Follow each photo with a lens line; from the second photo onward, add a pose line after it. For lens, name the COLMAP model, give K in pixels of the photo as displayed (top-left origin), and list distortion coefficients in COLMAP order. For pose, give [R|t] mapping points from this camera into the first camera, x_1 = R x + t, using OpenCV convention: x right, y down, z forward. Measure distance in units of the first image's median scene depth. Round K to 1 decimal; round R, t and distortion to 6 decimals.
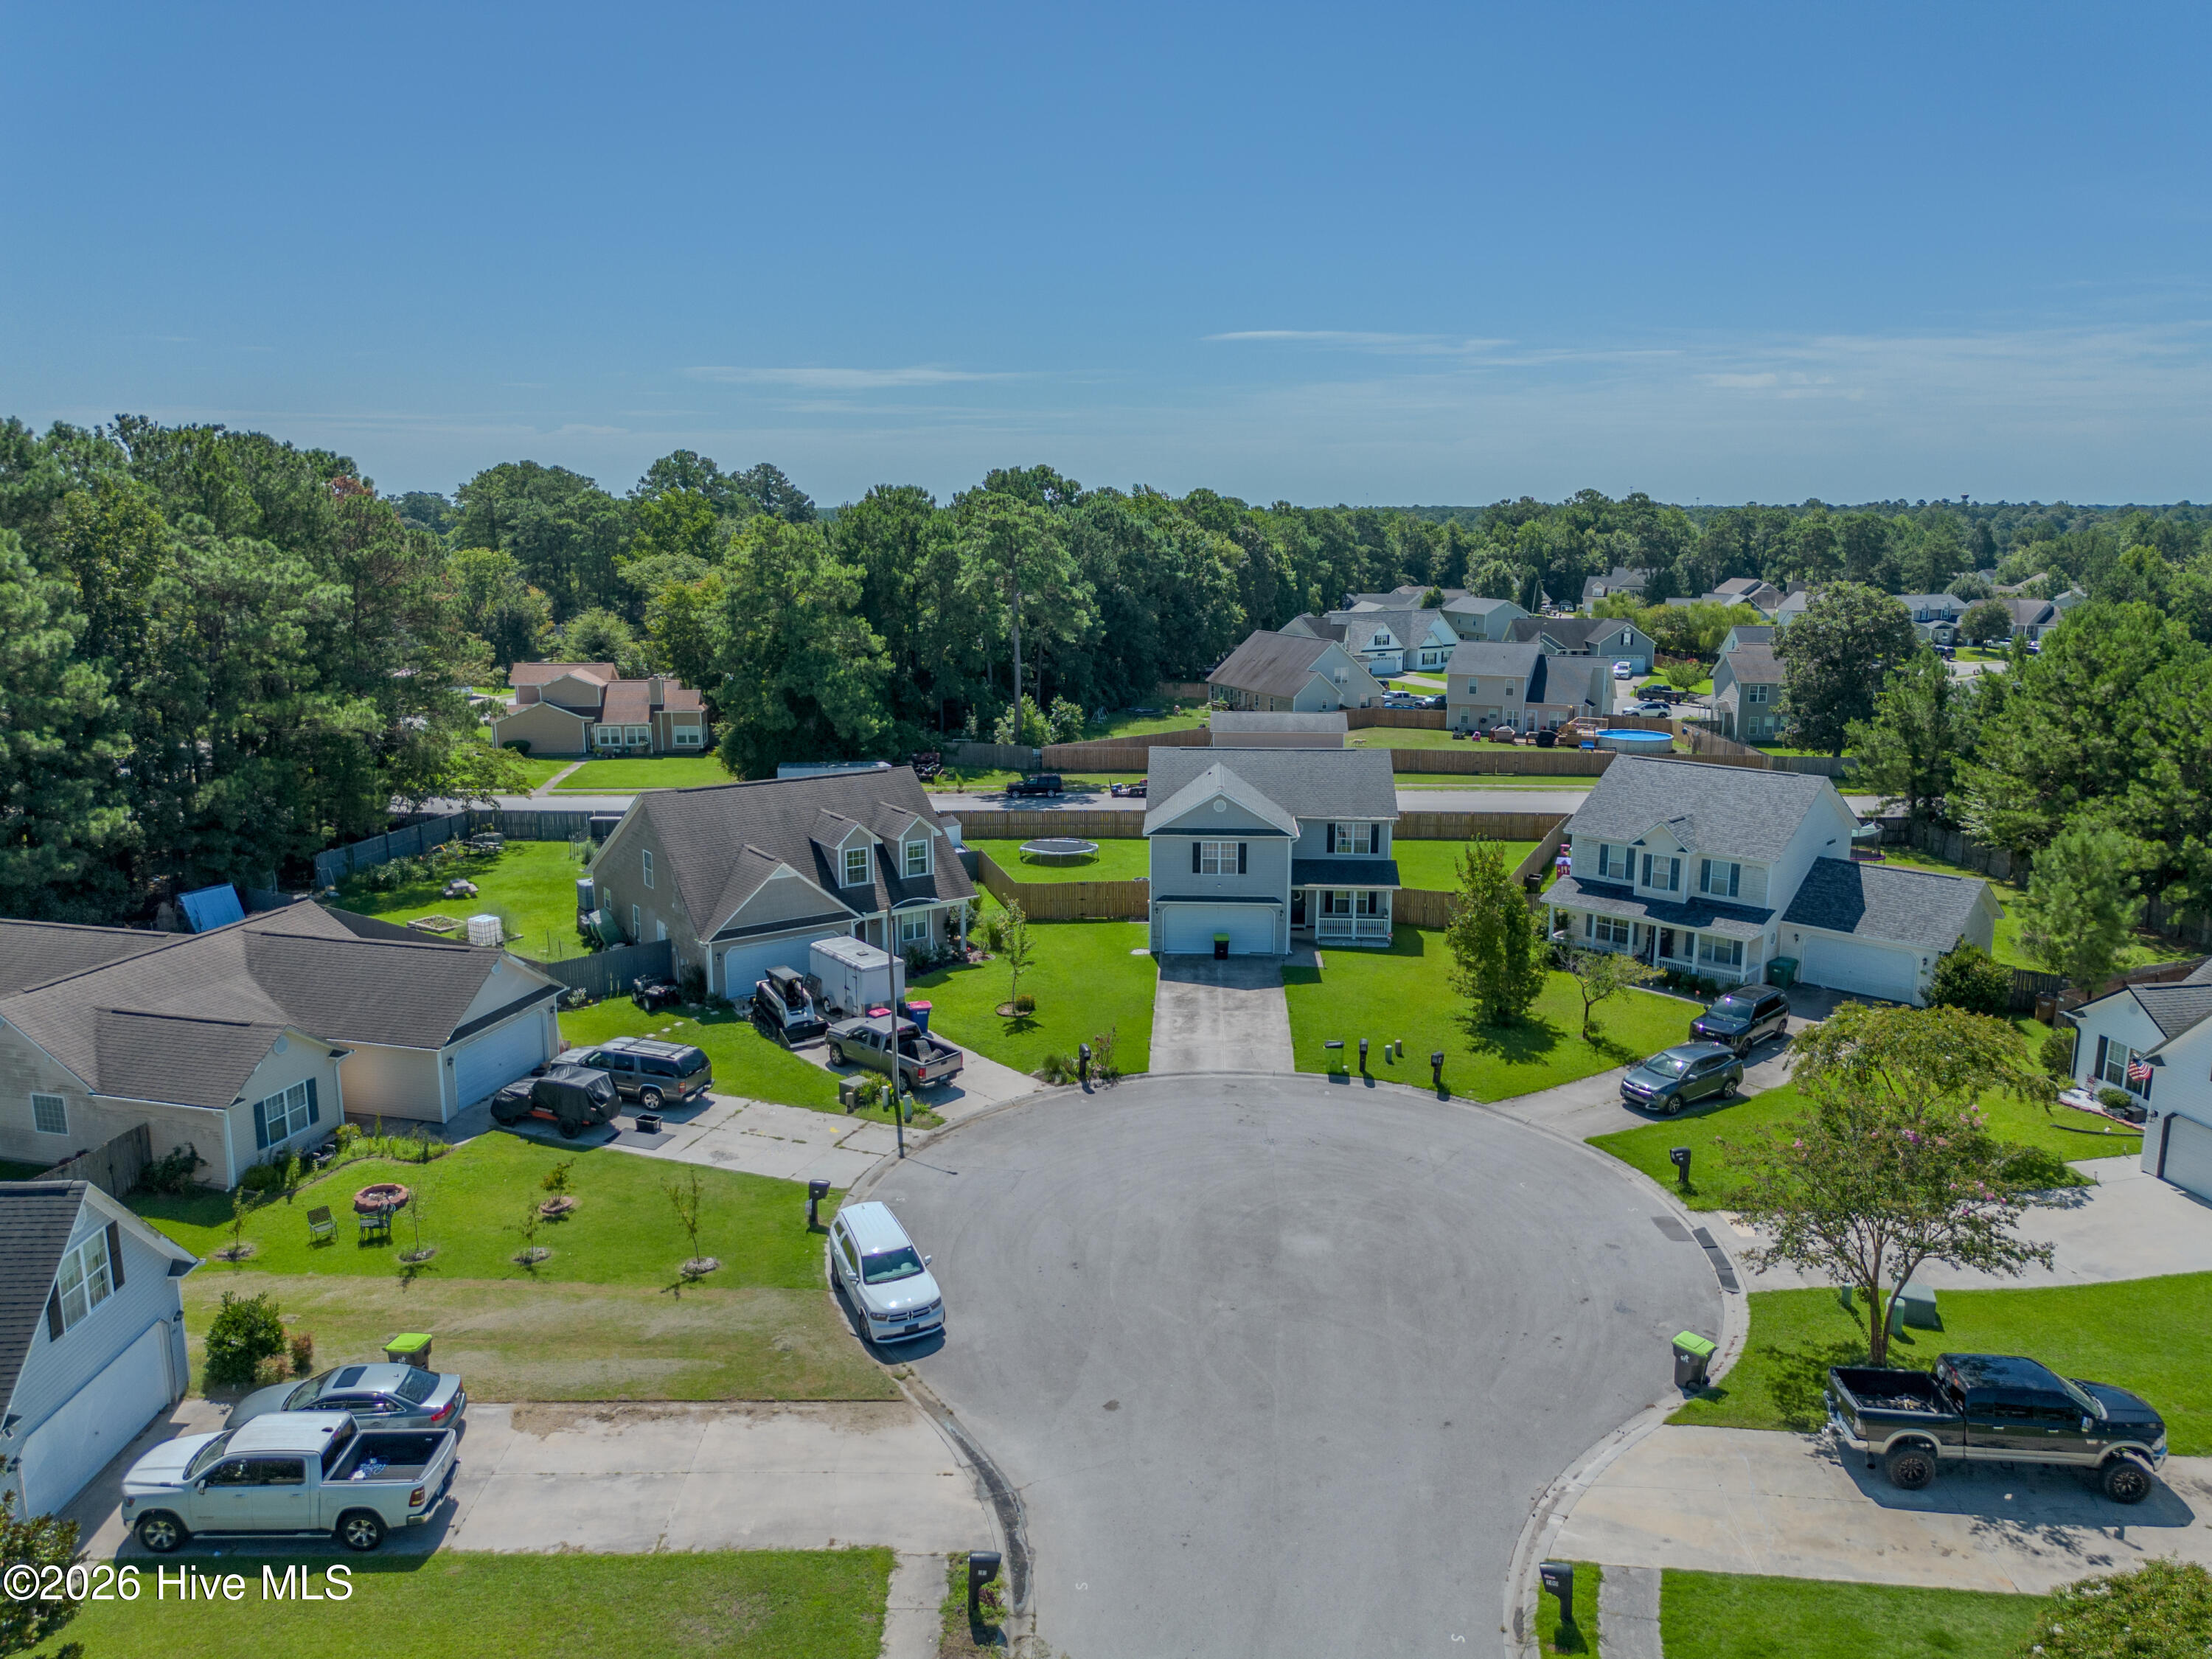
lens RADIAL K [[1567.9, 0, 1112.6], [0, 1567.9, 830.0], [0, 0, 1]] dist [0.091495, -0.112216]
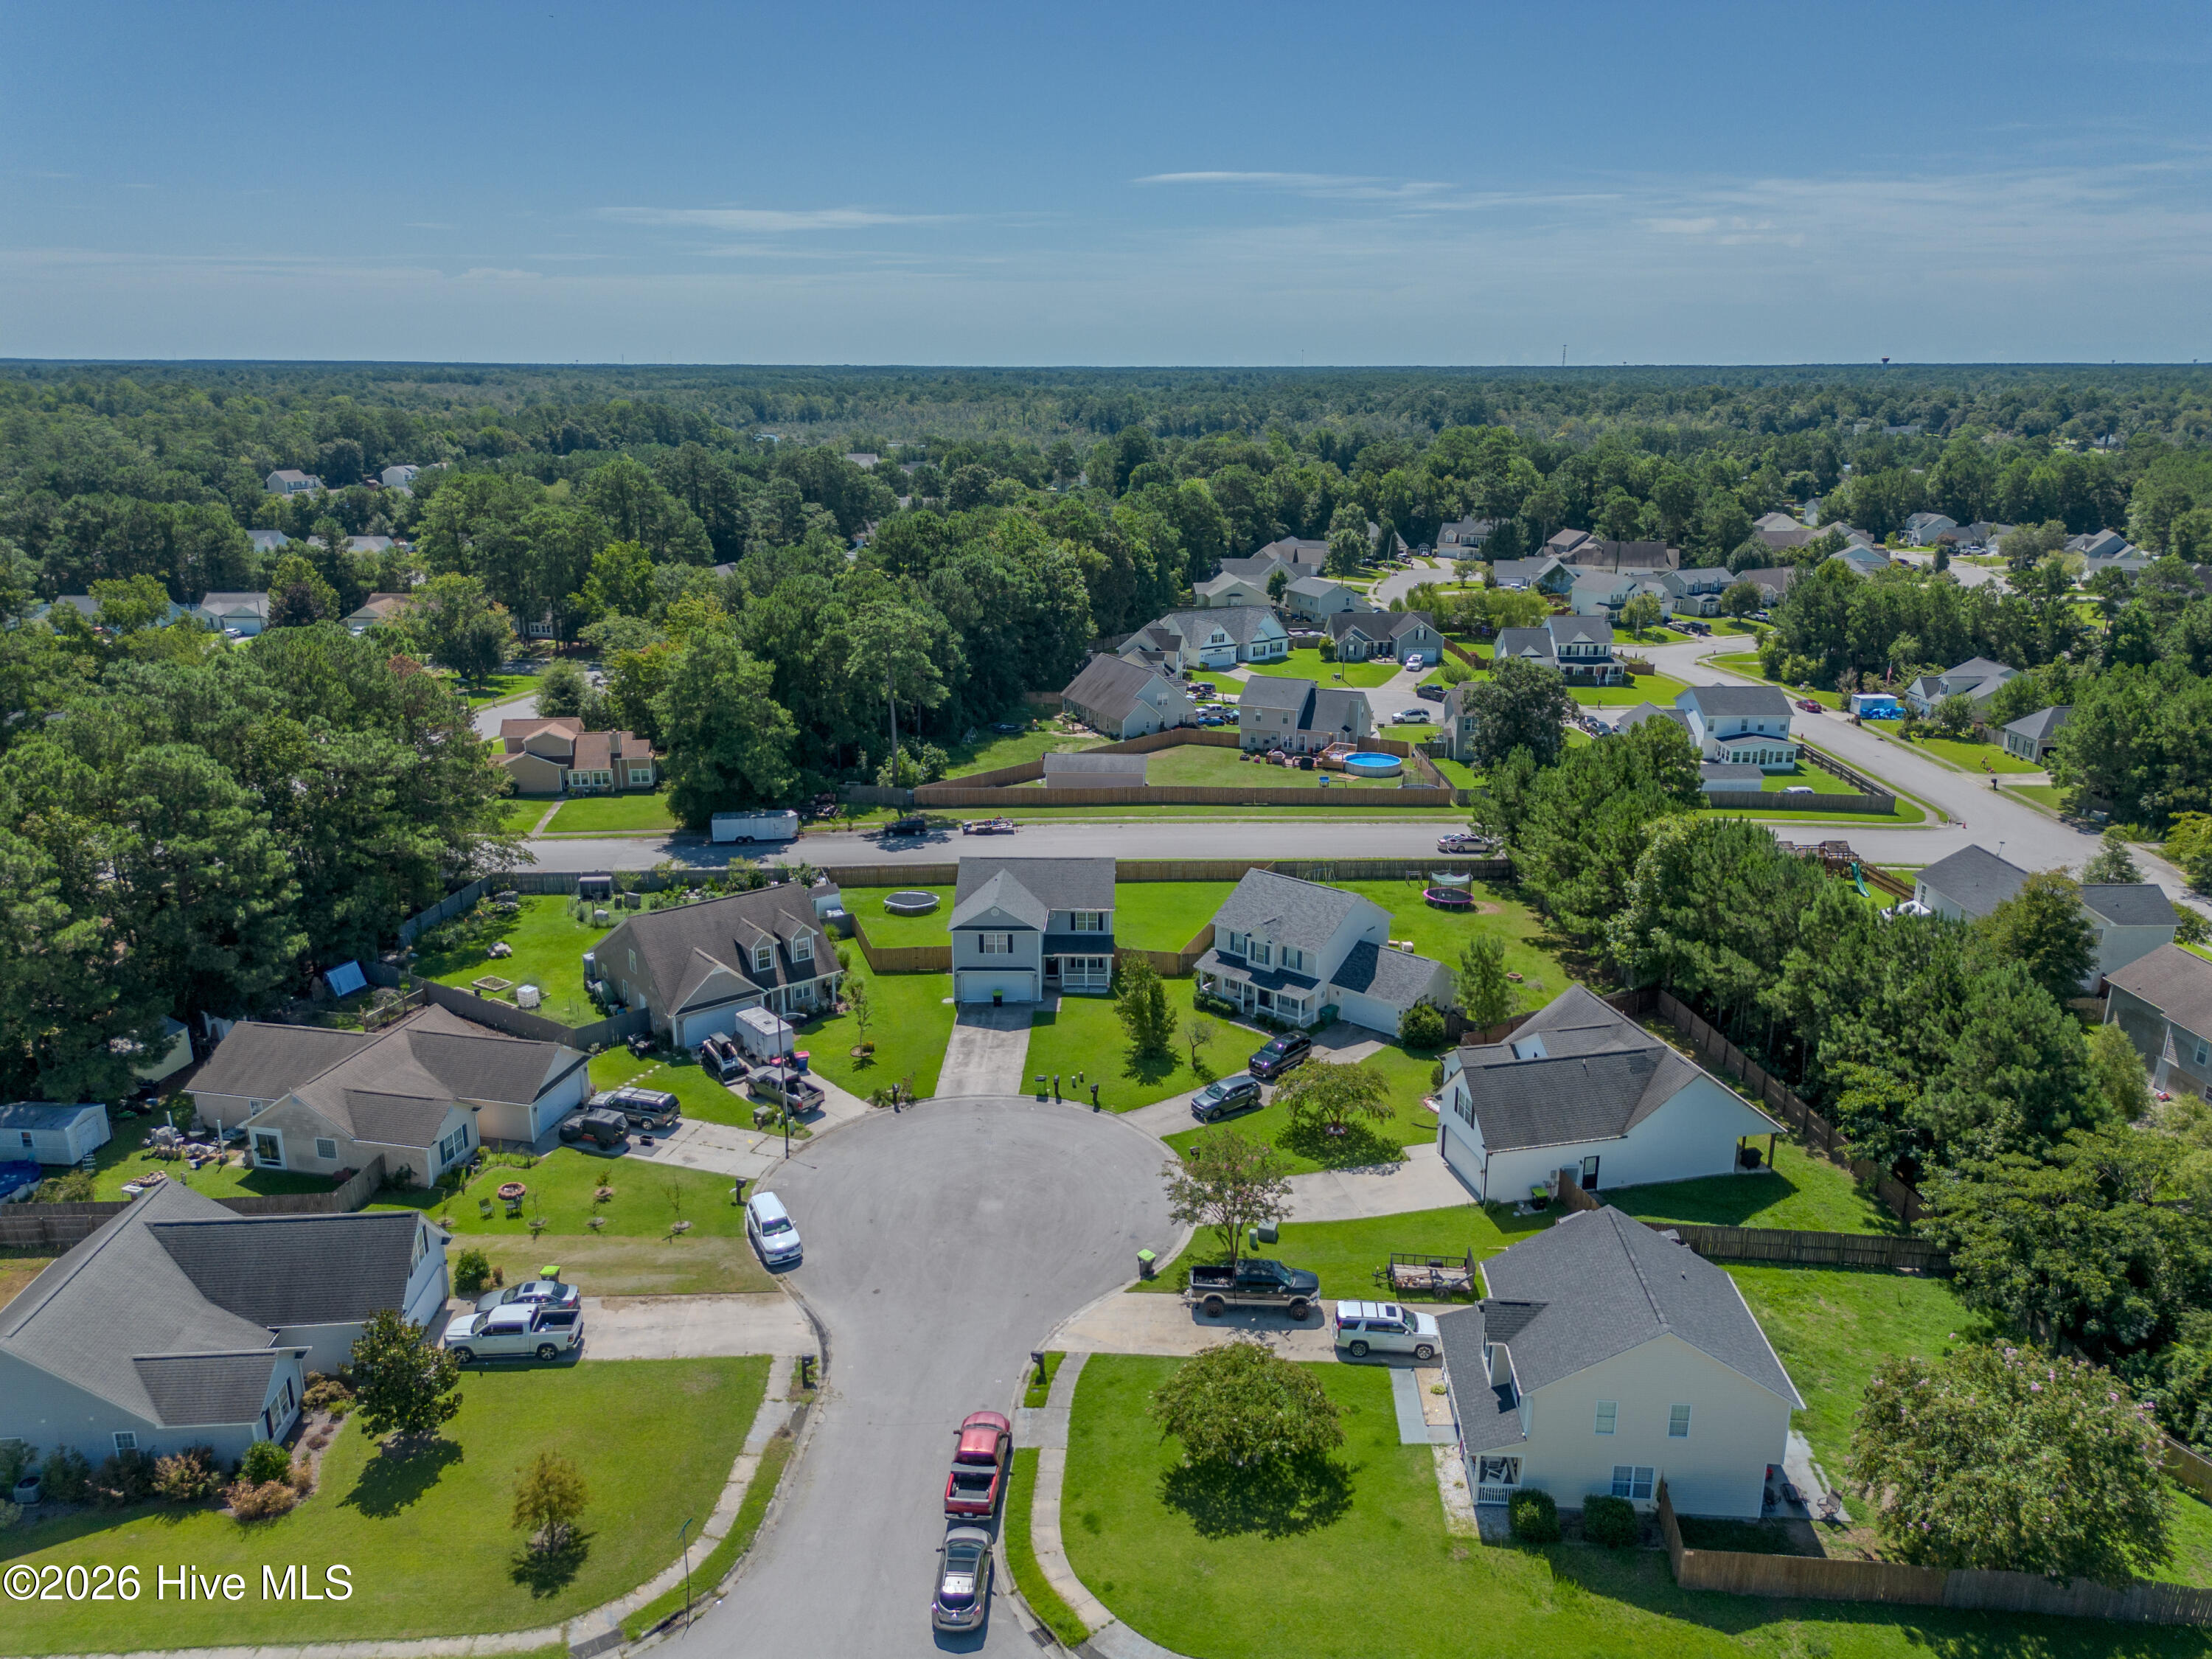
lens RADIAL K [[1570.7, 0, 1113.0], [0, 1570.7, 822.2], [0, 0, 1]] dist [0.106156, -0.205612]
pose [[0.999223, -0.012247, 0.037470, 0.142705], [0.009075, 0.996450, 0.083700, -0.262452], [-0.038362, -0.083295, 0.995786, -0.645988]]
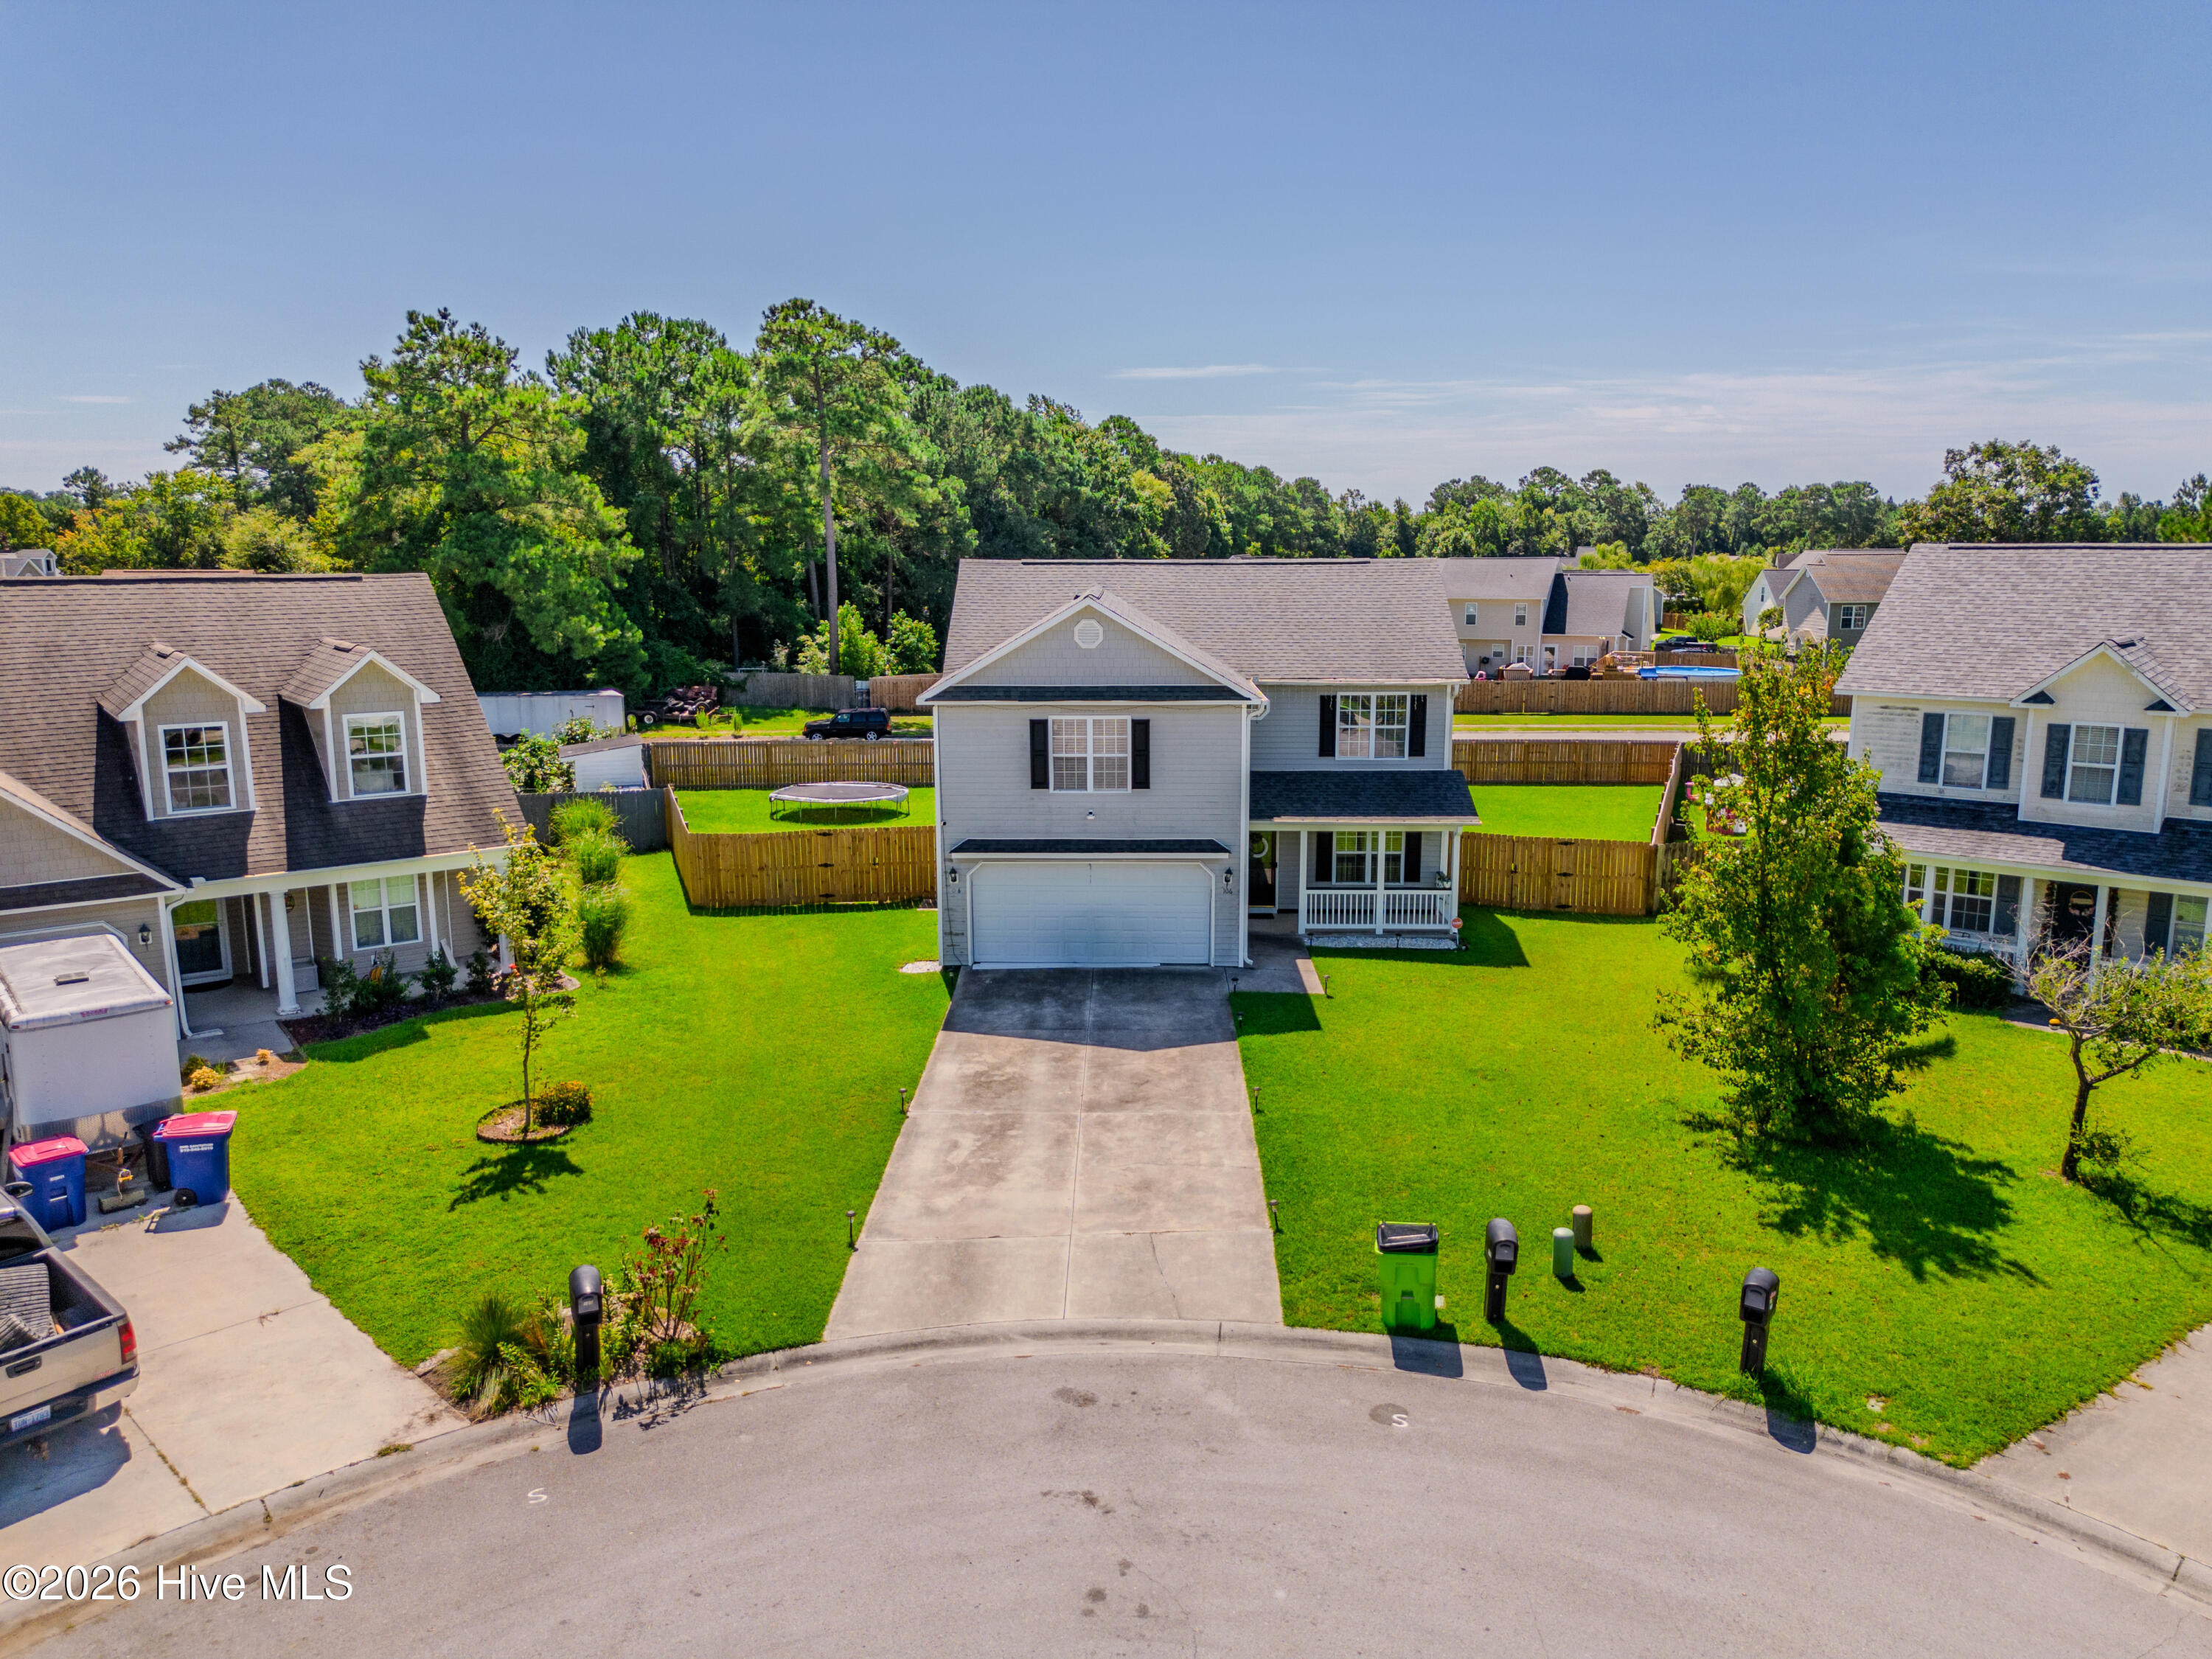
lens RADIAL K [[1567.9, 0, 1112.6], [0, 1567.9, 830.0], [0, 0, 1]] dist [0.091495, -0.112216]
pose [[0.999078, -0.010792, 0.041562, 0.061769], [0.011548, 0.999772, -0.017987, 0.052675], [-0.041359, 0.018451, 0.998974, 0.609835]]
